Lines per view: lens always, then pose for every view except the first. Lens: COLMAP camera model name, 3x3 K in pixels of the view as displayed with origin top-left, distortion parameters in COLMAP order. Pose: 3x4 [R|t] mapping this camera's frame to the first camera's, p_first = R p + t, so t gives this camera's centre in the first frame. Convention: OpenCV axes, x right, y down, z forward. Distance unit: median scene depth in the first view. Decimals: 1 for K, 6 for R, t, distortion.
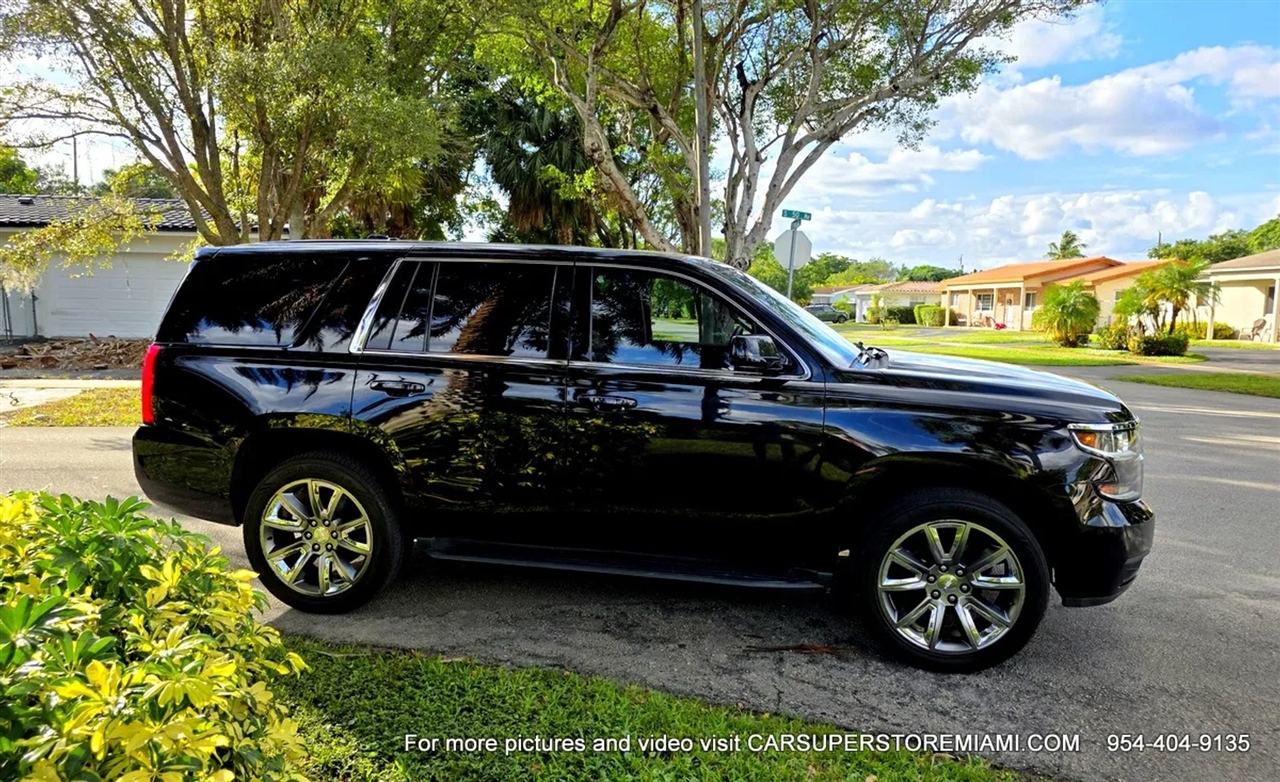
lens RADIAL K [[878.1, 0, 632.9], [0, 878.1, 387.0], [0, 0, 1]] dist [0.038076, -0.028756]
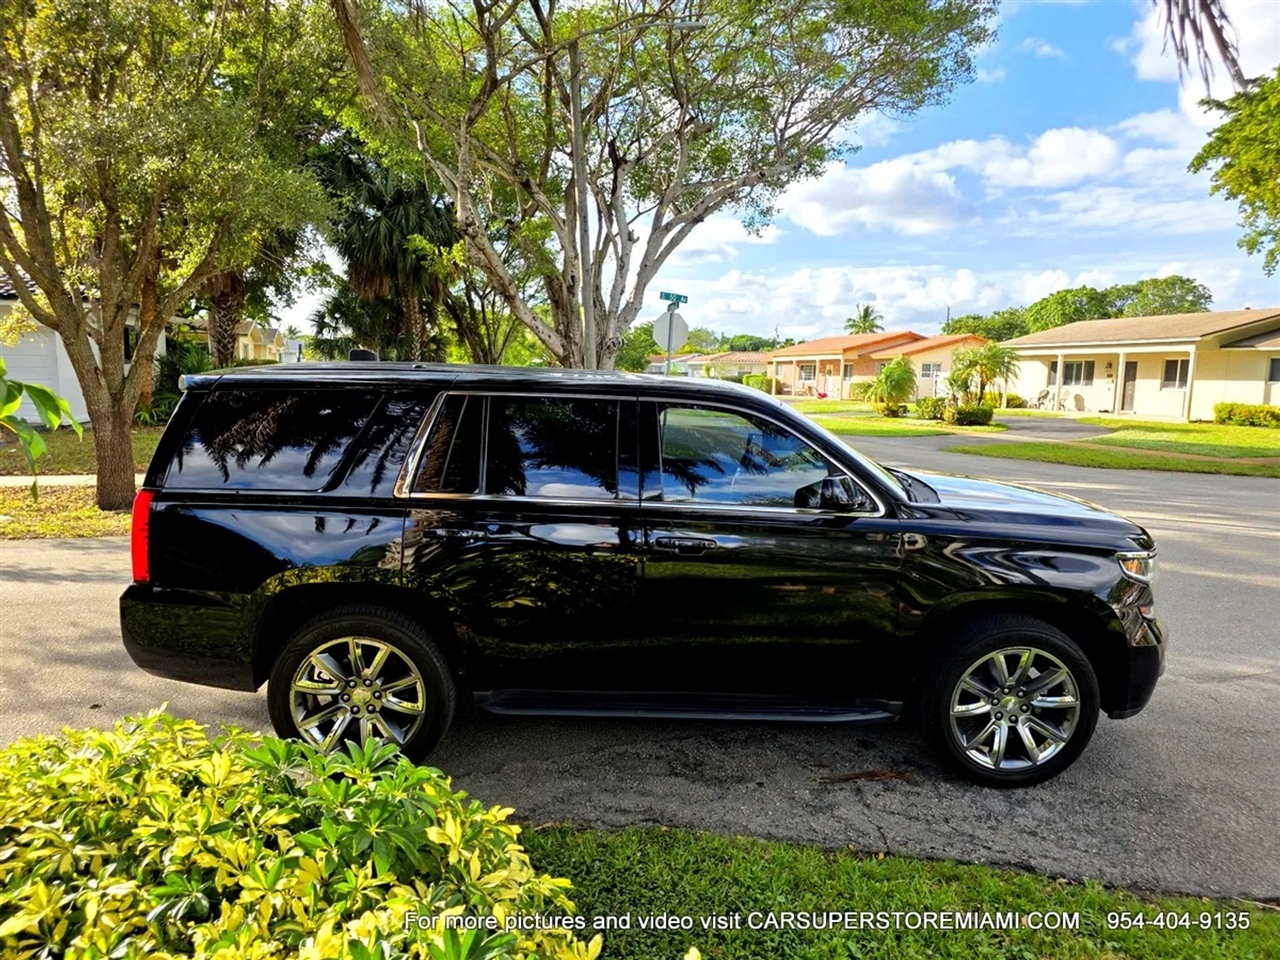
lens RADIAL K [[864.3, 0, 641.4], [0, 864.3, 489.2], [0, 0, 1]] dist [0.040144, -0.035699]
pose [[0.977499, -0.027293, 0.209166, -0.058766], [0.017783, 0.998727, 0.047212, -0.019107], [-0.210188, -0.042430, 0.976740, 0.017543]]
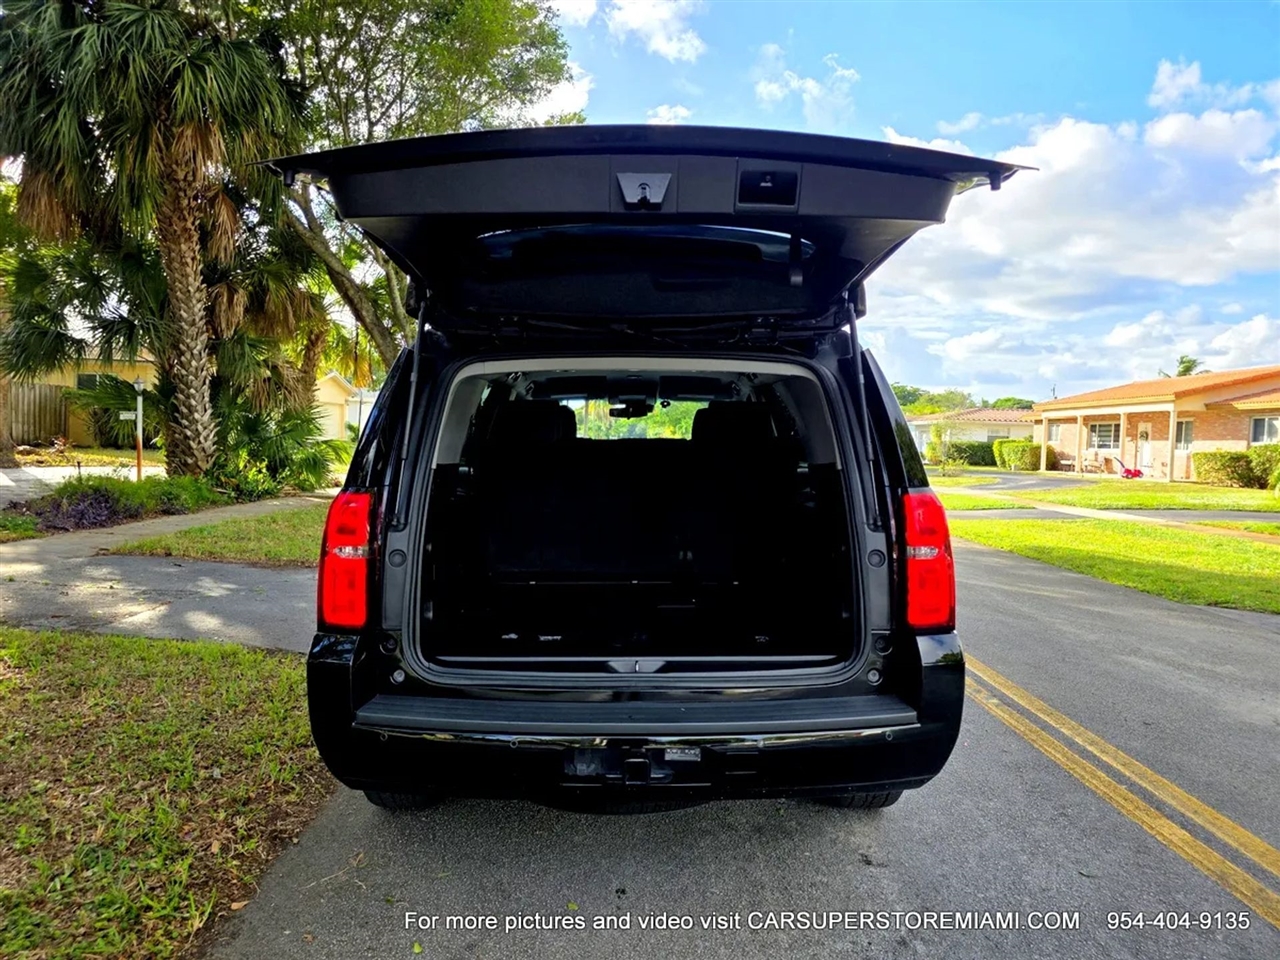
lens RADIAL K [[864.3, 0, 639.9], [0, 864.3, 479.5], [0, 0, 1]] dist [0.040144, -0.035699]
pose [[0.996637, 0.013358, -0.080844, 0.272611], [-0.017144, 0.998779, -0.046321, -0.069751], [0.080126, 0.047551, 0.995650, 0.829802]]
